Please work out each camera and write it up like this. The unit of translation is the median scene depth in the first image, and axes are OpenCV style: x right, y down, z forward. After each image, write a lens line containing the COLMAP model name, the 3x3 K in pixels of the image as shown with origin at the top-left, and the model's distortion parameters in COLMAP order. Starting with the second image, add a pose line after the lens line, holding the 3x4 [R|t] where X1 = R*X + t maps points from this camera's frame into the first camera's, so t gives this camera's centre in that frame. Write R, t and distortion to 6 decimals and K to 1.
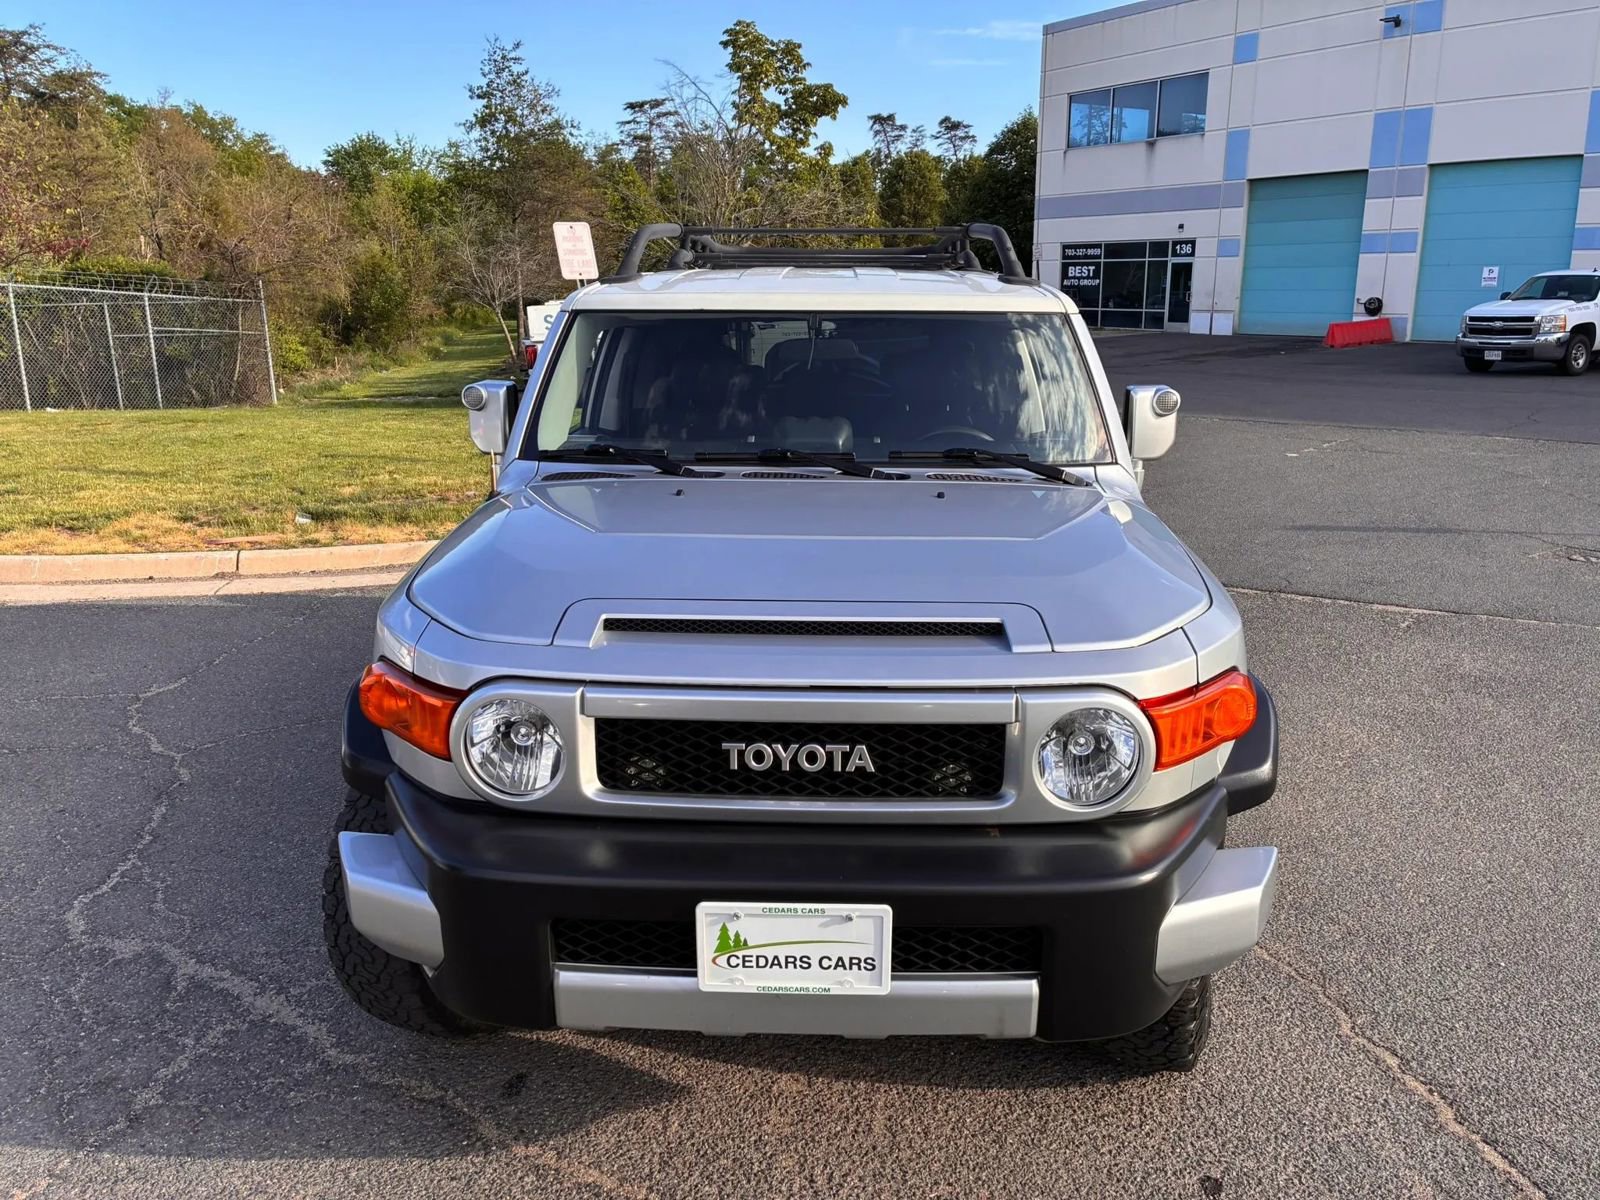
lens RADIAL K [[1204.7, 0, 792.6], [0, 1204.7, 588.8], [0, 0, 1]] dist [0.055660, -0.072630]
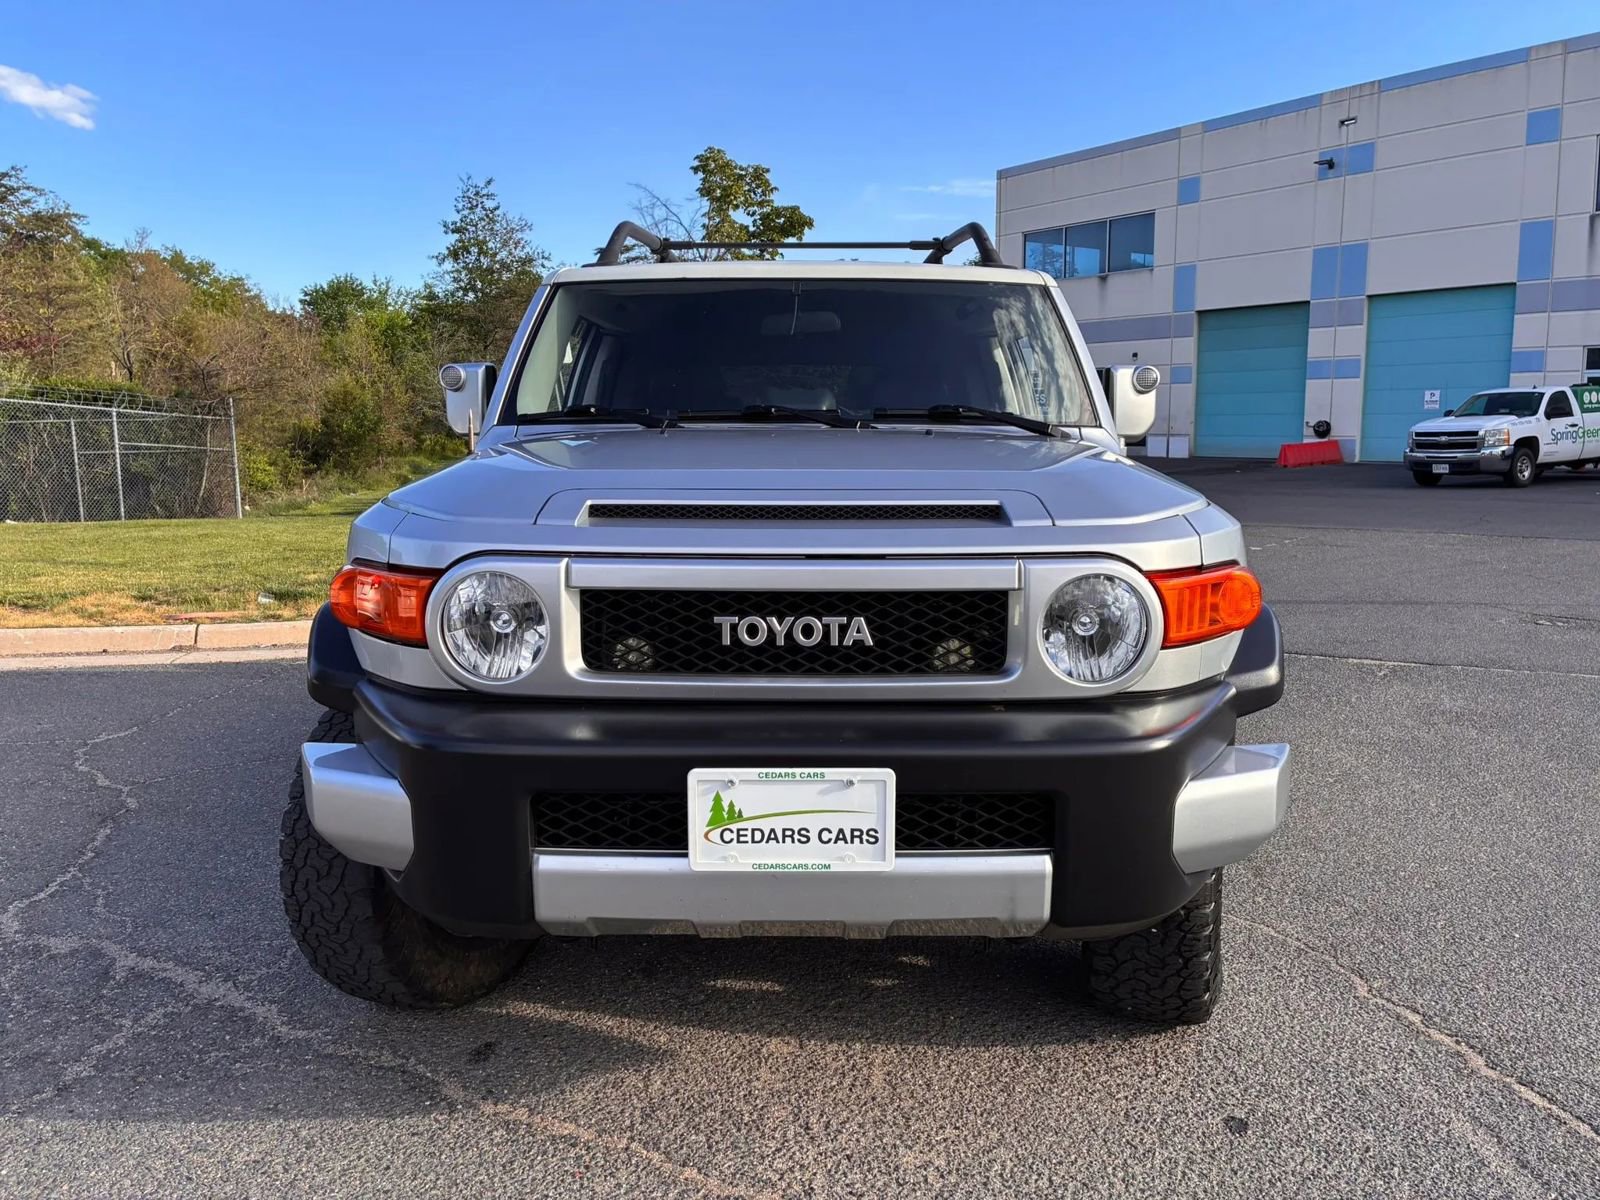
lens RADIAL K [[1204.7, 0, 795.2], [0, 1204.7, 594.5], [0, 0, 1]] dist [0.055660, -0.072630]
pose [[0.999539, -0.004029, 0.030105, -0.017807], [0.007211, 0.994303, -0.106348, 0.166857], [-0.029505, 0.106516, 0.993873, 0.038191]]
